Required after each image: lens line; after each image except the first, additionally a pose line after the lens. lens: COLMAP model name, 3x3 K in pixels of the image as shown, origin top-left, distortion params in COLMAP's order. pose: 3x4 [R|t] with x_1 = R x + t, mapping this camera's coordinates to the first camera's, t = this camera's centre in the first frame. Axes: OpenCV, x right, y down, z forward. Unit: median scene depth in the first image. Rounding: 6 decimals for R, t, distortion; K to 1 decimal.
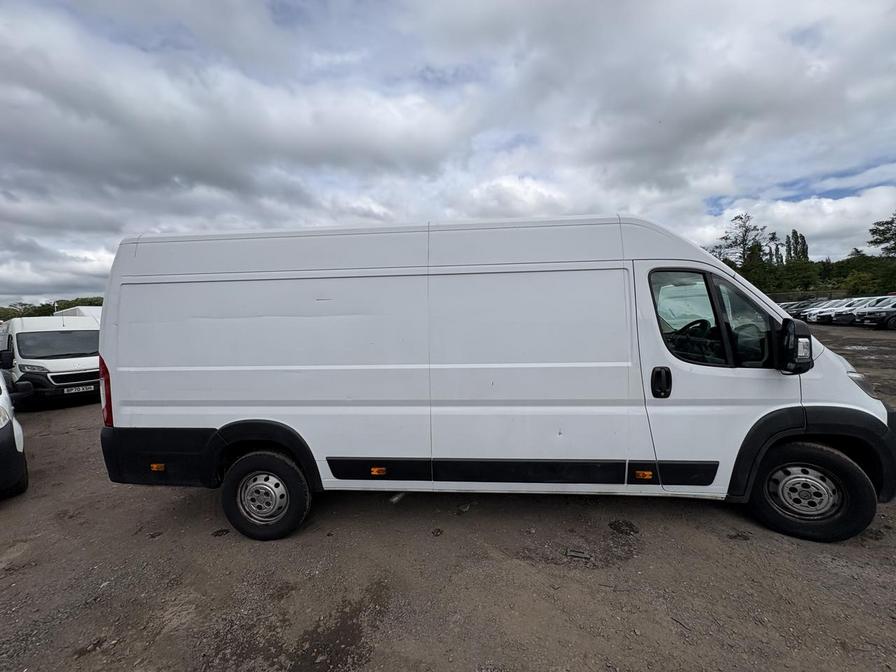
lens RADIAL K [[356.6, 0, 447.6], [0, 356.6, 337.0], [0, 0, 1]] dist [0.002122, -0.000003]
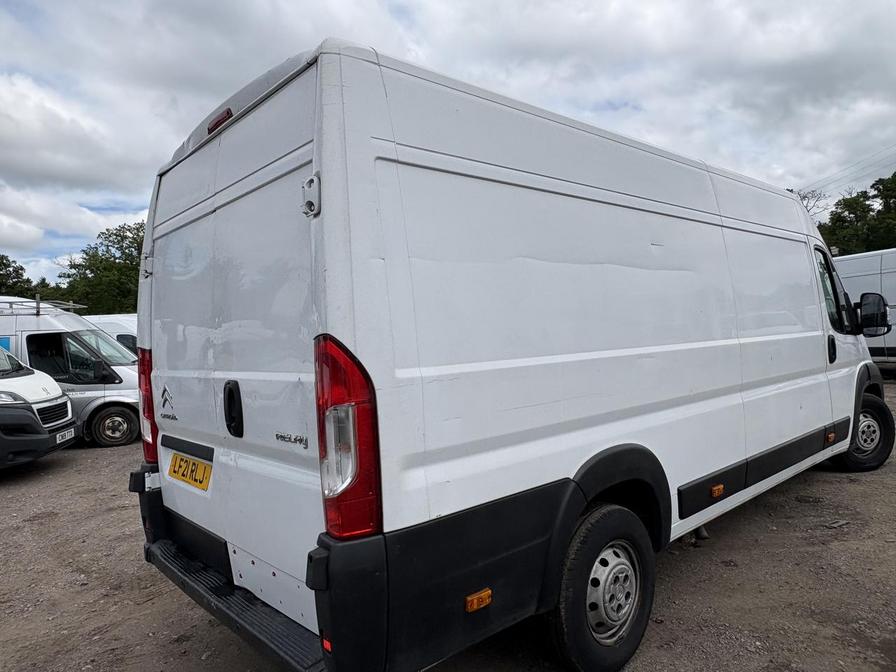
lens RADIAL K [[600.0, 0, 448.0], [0, 600.0, 336.0], [0, 0, 1]] dist [-0.003092, 0.003261]
pose [[0.689770, -0.012788, 0.723916, -1.404417], [0.064042, 0.997003, -0.043409, 0.084101], [-0.721191, 0.076303, 0.688521, 0.533422]]
